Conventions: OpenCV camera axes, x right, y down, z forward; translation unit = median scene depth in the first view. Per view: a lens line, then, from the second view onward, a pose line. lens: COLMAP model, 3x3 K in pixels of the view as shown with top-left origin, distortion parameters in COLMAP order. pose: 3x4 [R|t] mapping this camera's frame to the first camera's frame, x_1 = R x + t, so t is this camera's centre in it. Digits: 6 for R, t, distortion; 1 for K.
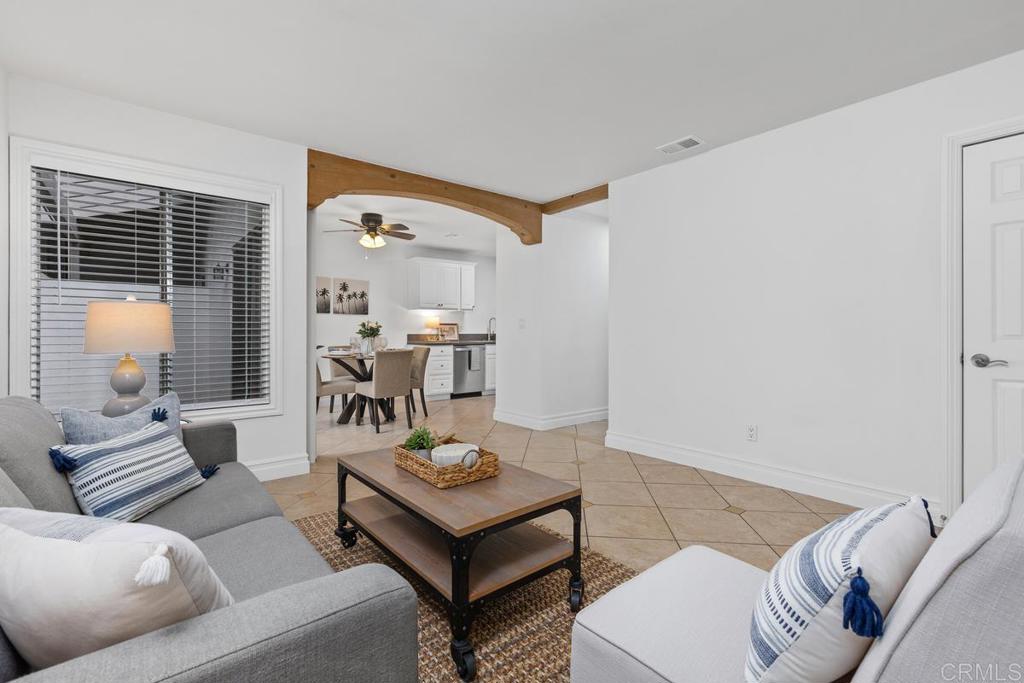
lens RADIAL K [[465.8, 0, 513.6], [0, 465.8, 329.9], [0, 0, 1]] dist [0.001982, 0.000087]
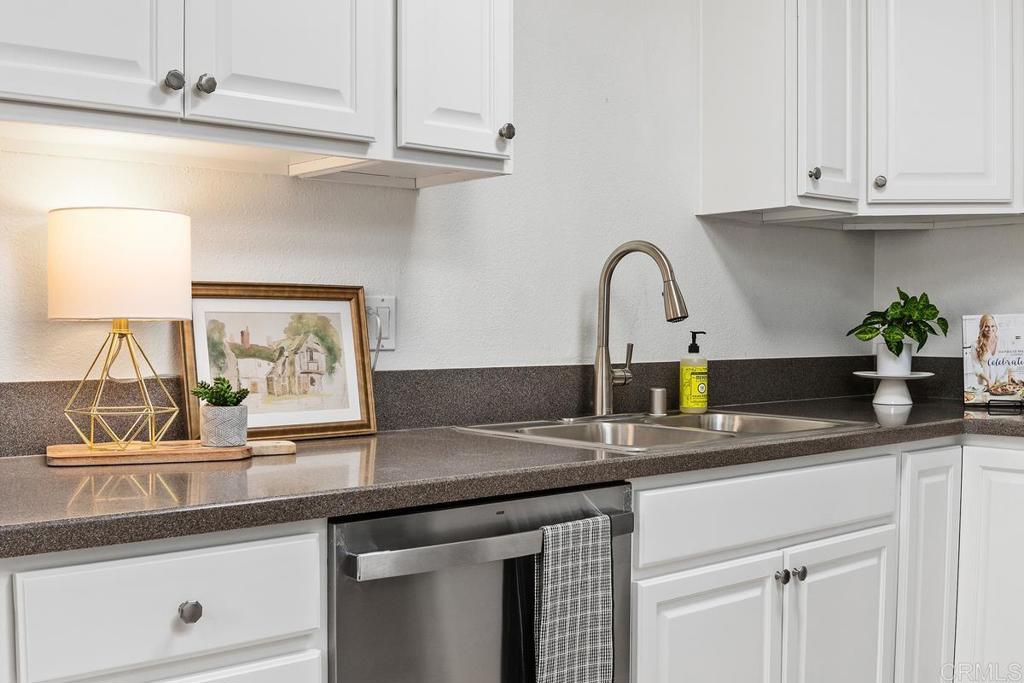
lens RADIAL K [[1124.5, 0, 512.3], [0, 1124.5, 369.4], [0, 0, 1]] dist [0.018584, -0.269821]
pose [[0.999373, -0.001741, 0.035361, -0.107490], [0.000214, 0.999069, 0.043137, -0.005422], [-0.035403, -0.043102, 0.998443, 0.829719]]
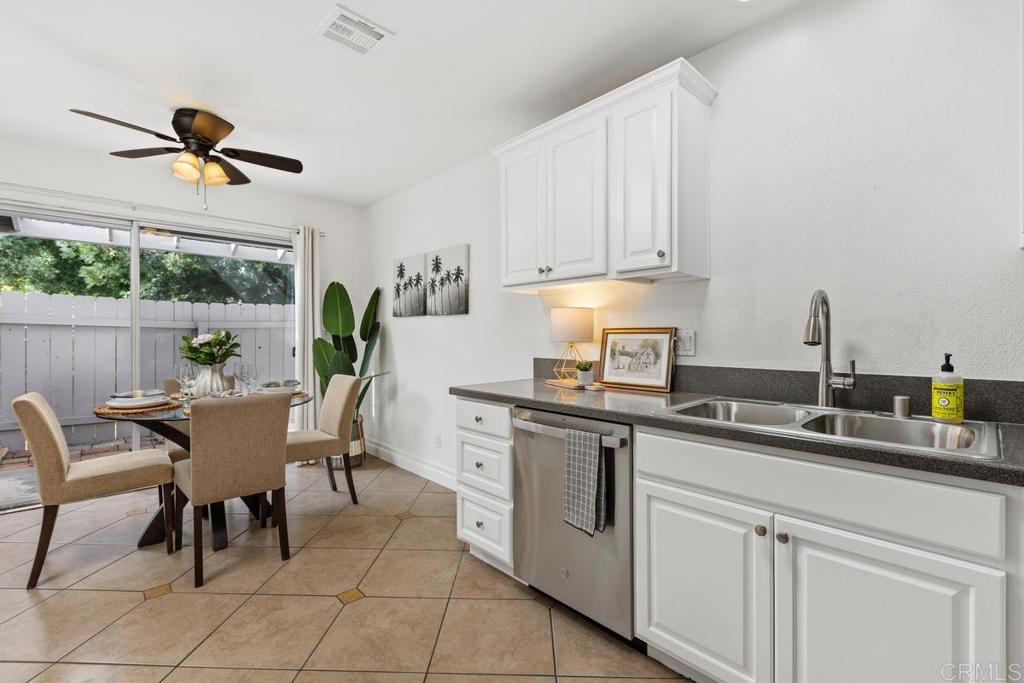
lens RADIAL K [[455.7, 0, 514.7], [0, 455.7, 337.9], [0, 0, 1]] dist [-0.002527, -0.000499]
pose [[0.068438, 0.002696, -0.997652, 0.159120], [0.003546, 0.999989, 0.002946, -0.009639], [0.997649, -0.003739, 0.068427, 1.038180]]
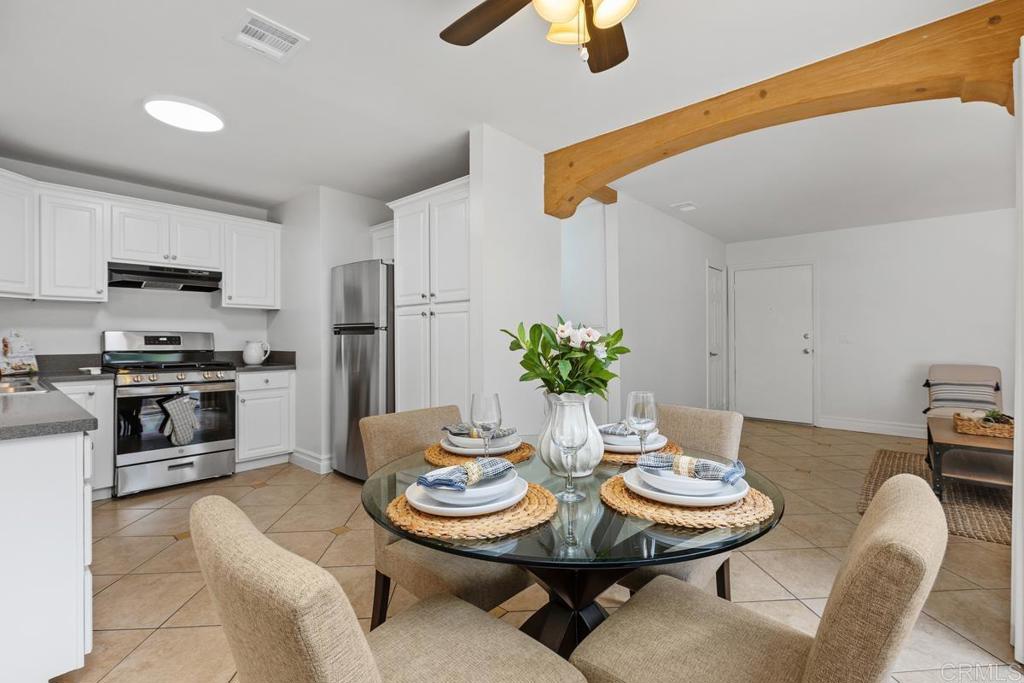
lens RADIAL K [[455.7, 0, 514.7], [0, 455.7, 337.9], [0, 0, 1]] dist [-0.002527, -0.000499]
pose [[-0.170988, -0.003065, 0.985268, -0.430707], [-0.000520, 0.999995, 0.003020, -0.009479], [-0.985273, 0.000004, -0.170988, 0.857394]]
